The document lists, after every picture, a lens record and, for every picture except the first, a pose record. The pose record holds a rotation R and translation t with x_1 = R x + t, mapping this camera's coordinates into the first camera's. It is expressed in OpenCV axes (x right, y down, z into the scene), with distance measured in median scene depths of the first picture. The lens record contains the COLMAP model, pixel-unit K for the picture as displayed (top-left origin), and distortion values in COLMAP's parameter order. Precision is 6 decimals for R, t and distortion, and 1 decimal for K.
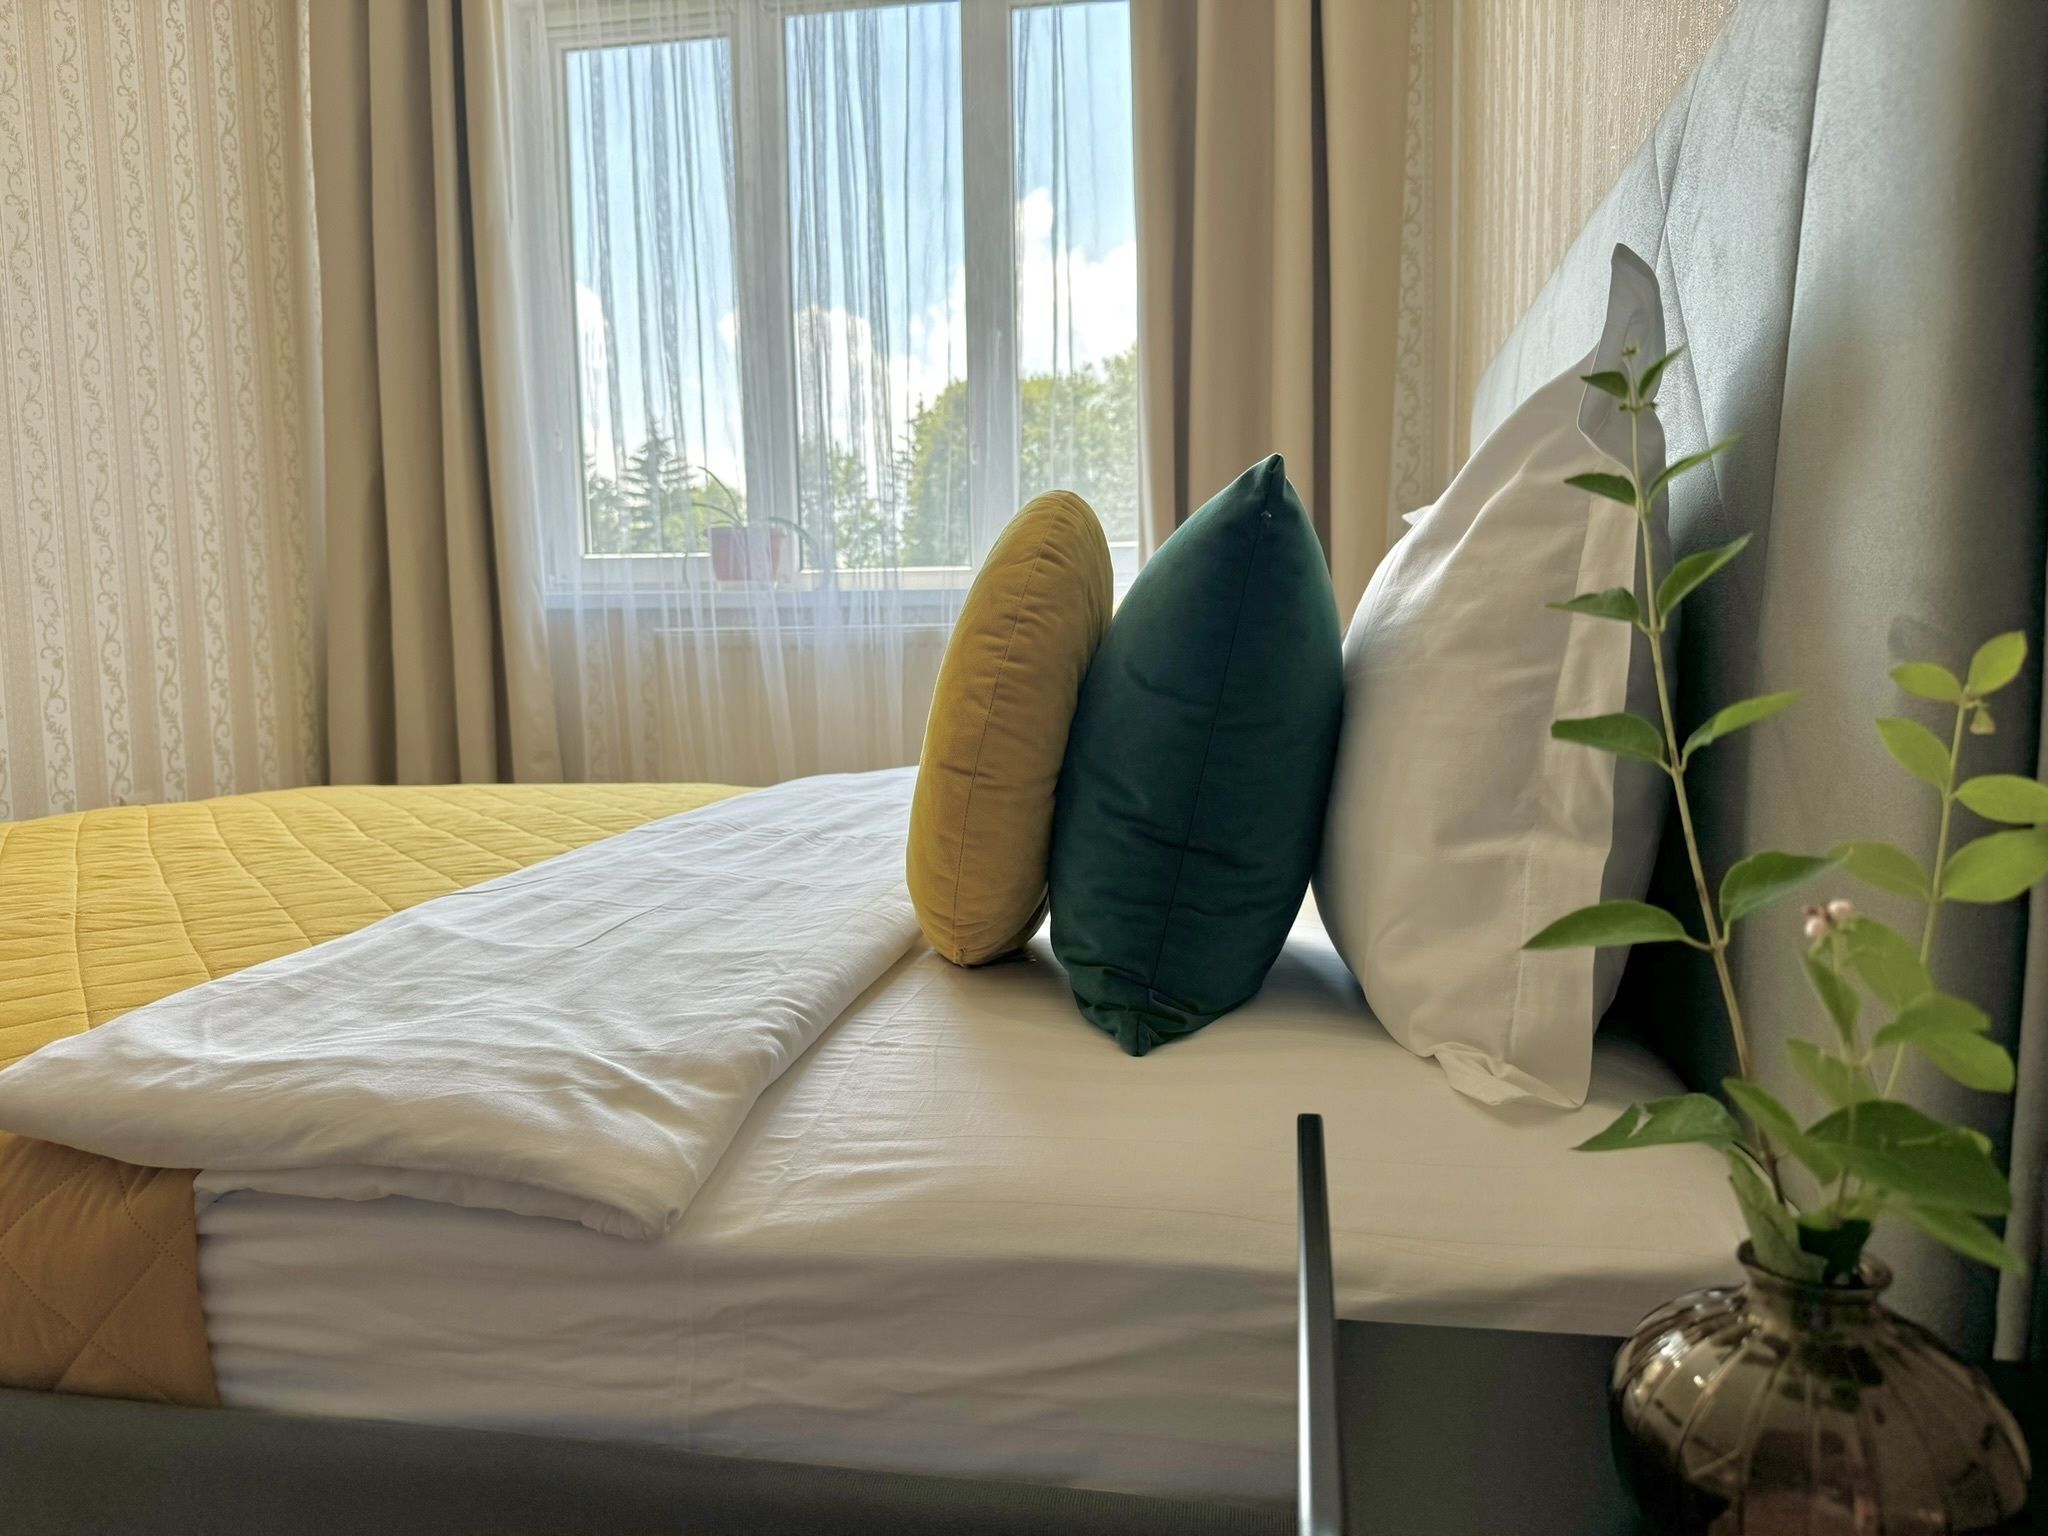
lens RADIAL K [[1442.0, 0, 1024.0], [0, 1442.0, 768.0], [0, 0, 1]] dist [0.106951, -0.213485]
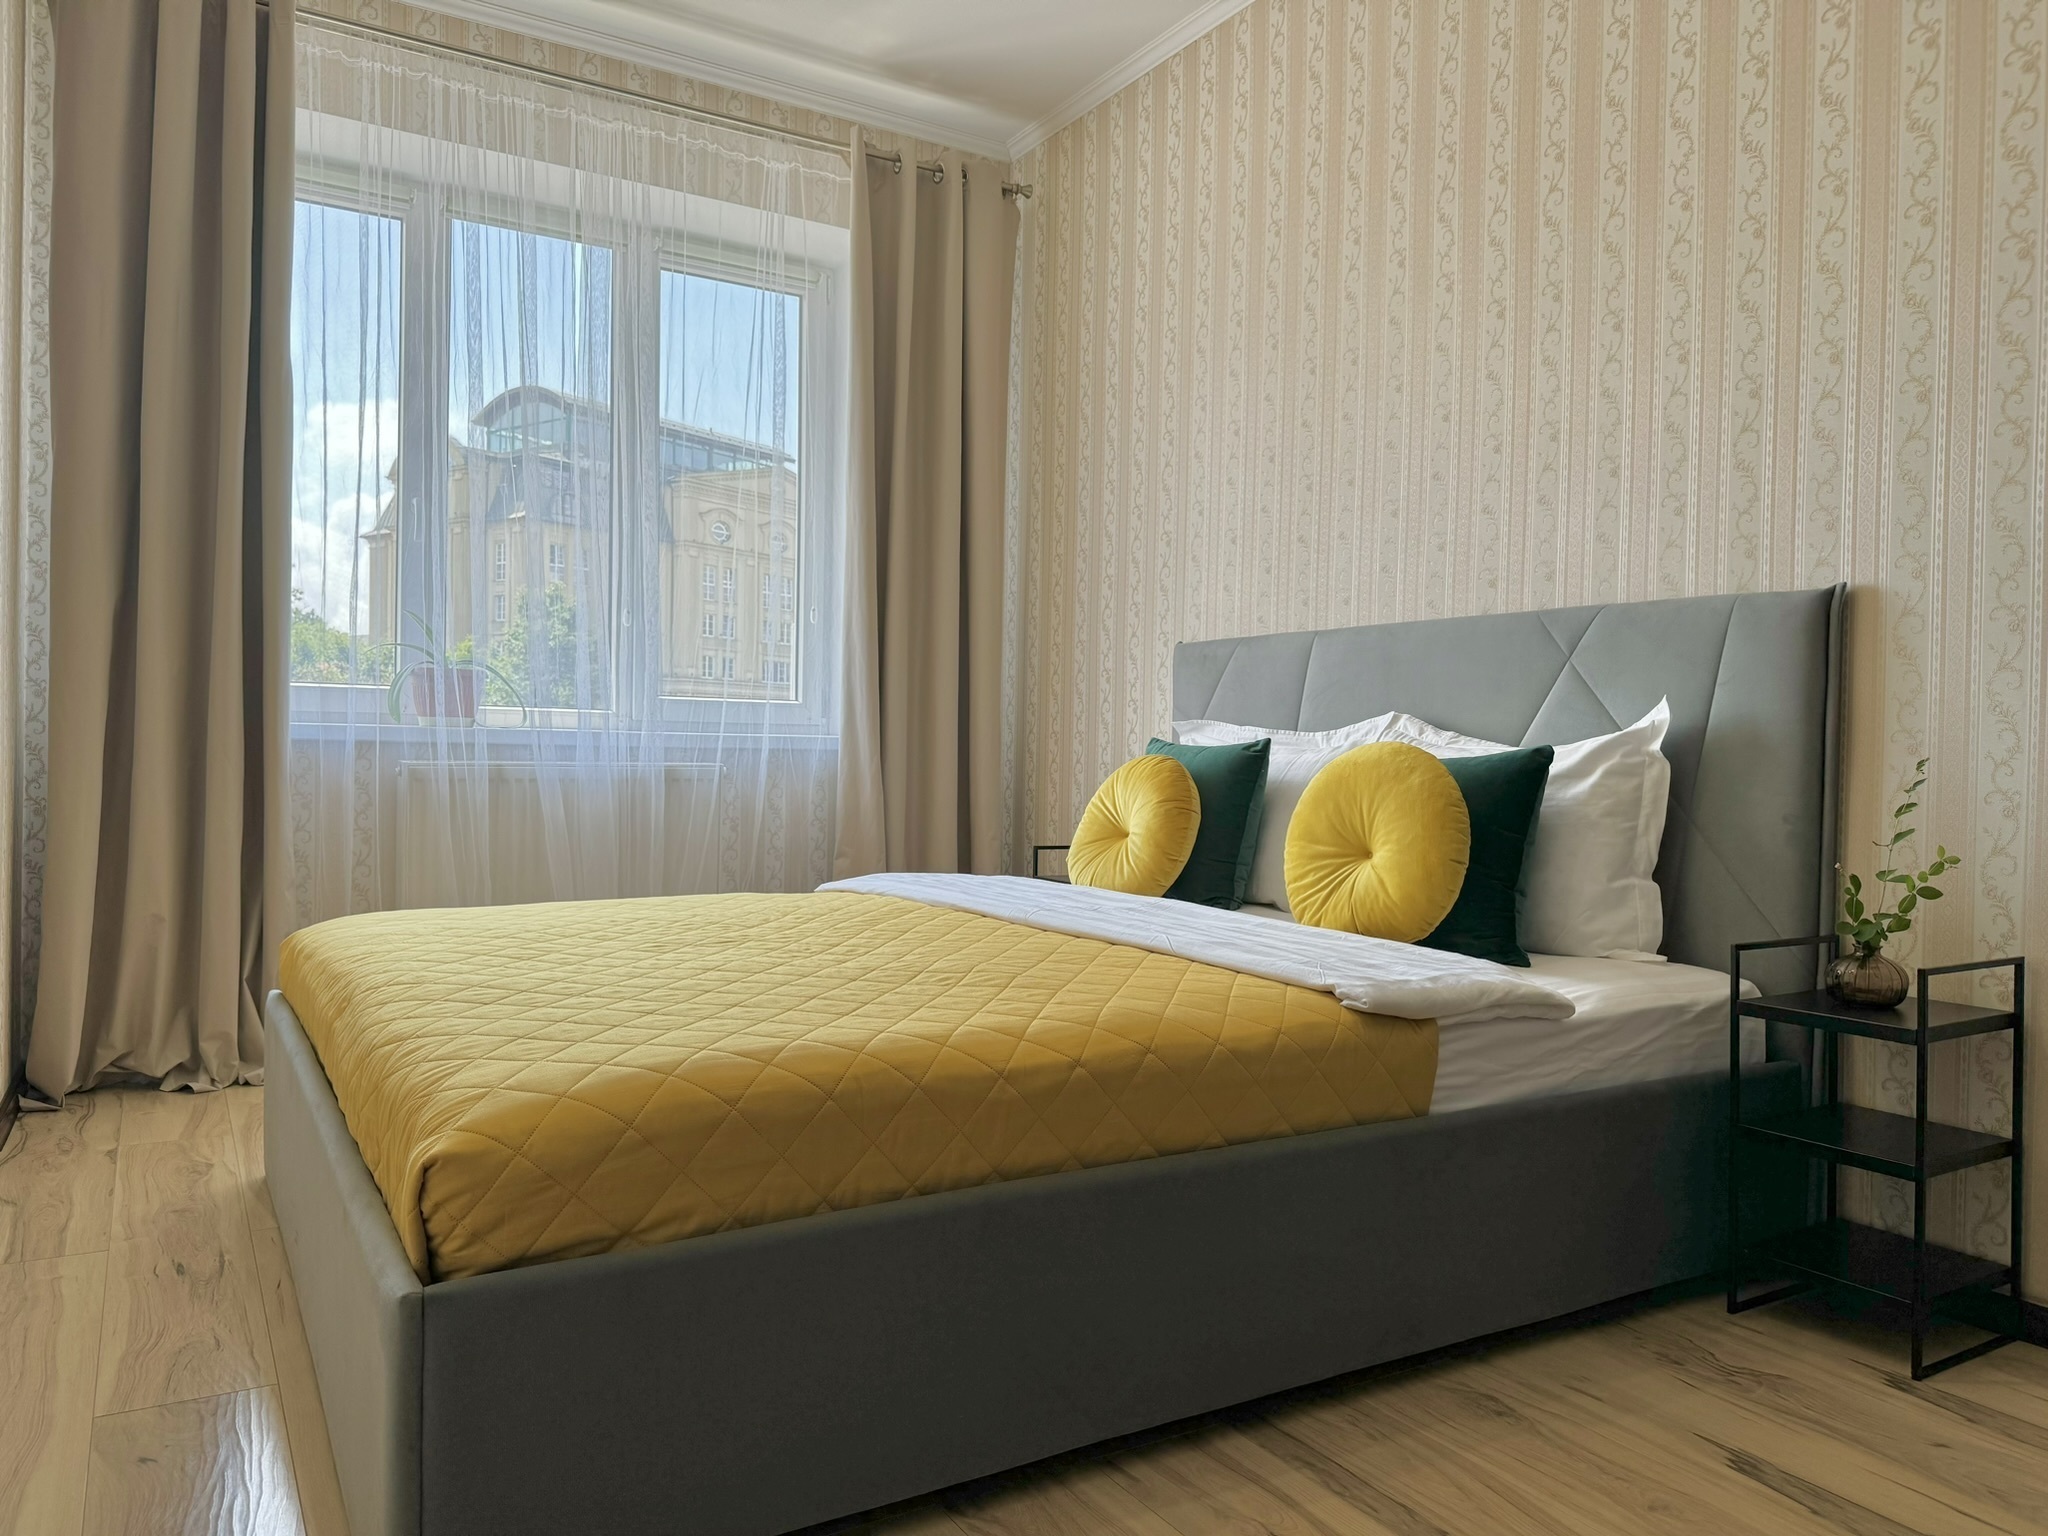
lens RADIAL K [[1442.0, 0, 1024.0], [0, 1442.0, 768.0], [0, 0, 1]] dist [0.106951, -0.213485]
pose [[0.764316, 0.015856, 0.644647, -2.436402], [0.032864, 0.997441, -0.063498, -0.028964], [-0.644004, 0.069718, 0.761839, -0.485007]]
